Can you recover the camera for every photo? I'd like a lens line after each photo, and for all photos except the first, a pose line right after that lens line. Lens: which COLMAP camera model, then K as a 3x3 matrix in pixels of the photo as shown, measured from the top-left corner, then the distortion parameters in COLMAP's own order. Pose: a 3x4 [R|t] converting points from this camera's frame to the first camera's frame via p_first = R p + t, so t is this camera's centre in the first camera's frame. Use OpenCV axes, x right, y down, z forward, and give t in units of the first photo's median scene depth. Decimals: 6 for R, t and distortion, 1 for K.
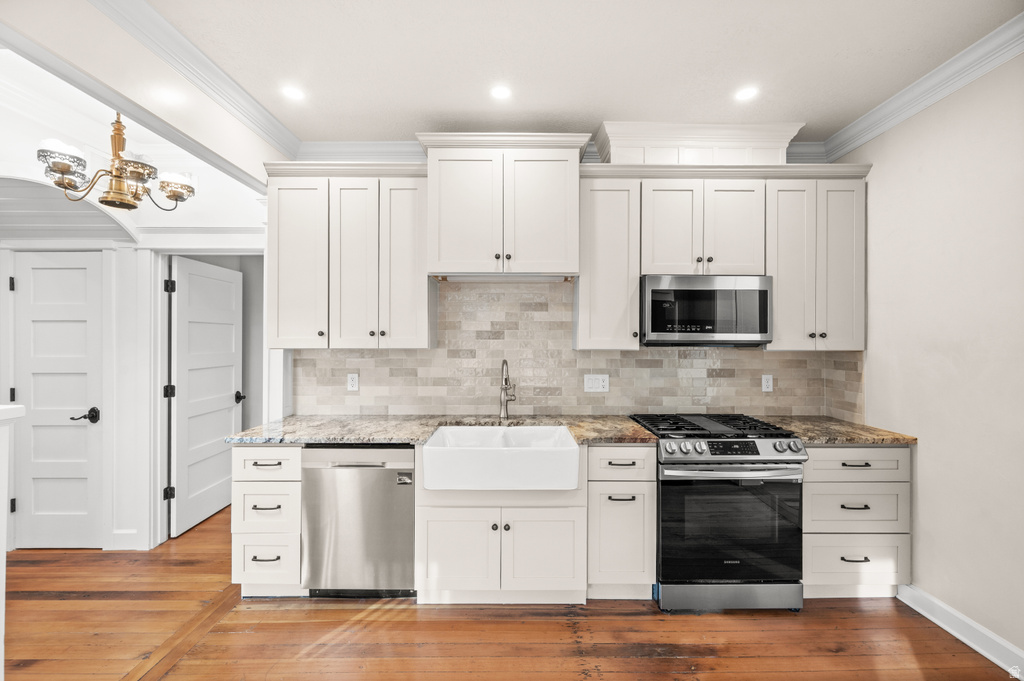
lens RADIAL K [[413.3, 0, 512.0], [0, 413.3, 340.5], [0, 0, 1]] dist [0.001830, 0.000216]
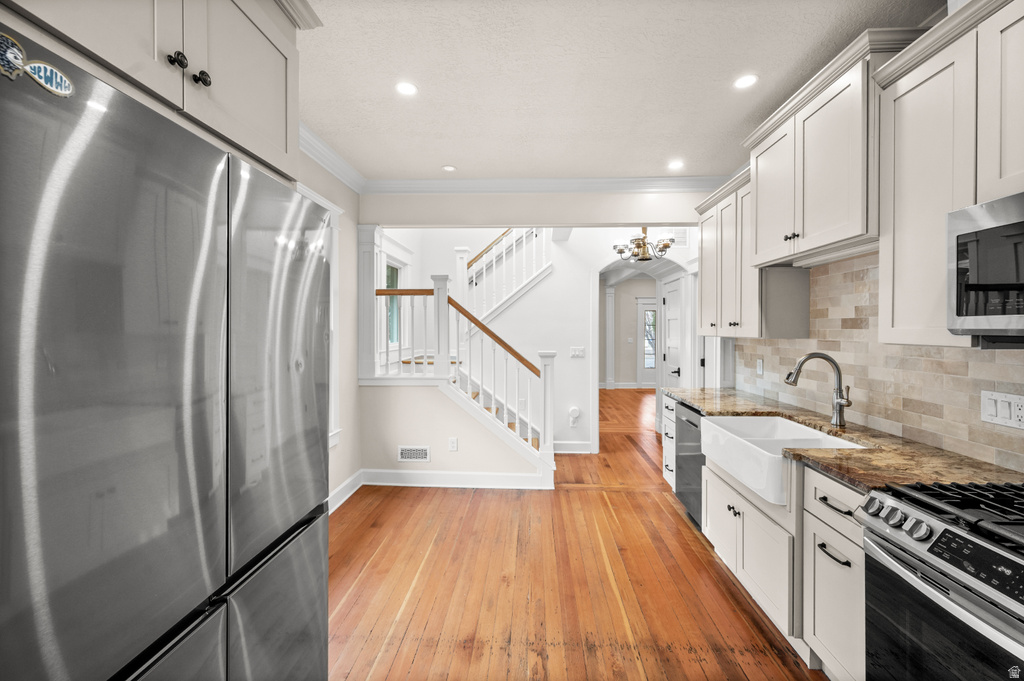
lens RADIAL K [[408.9, 0, 515.6], [0, 408.9, 334.7], [0, 0, 1]] dist [-0.000082, -0.000105]
pose [[-0.048592, 0.013217, -0.998731, 0.834732], [-0.003265, 0.999905, 0.013391, -0.000042], [0.998813, 0.003911, -0.048544, 0.415541]]
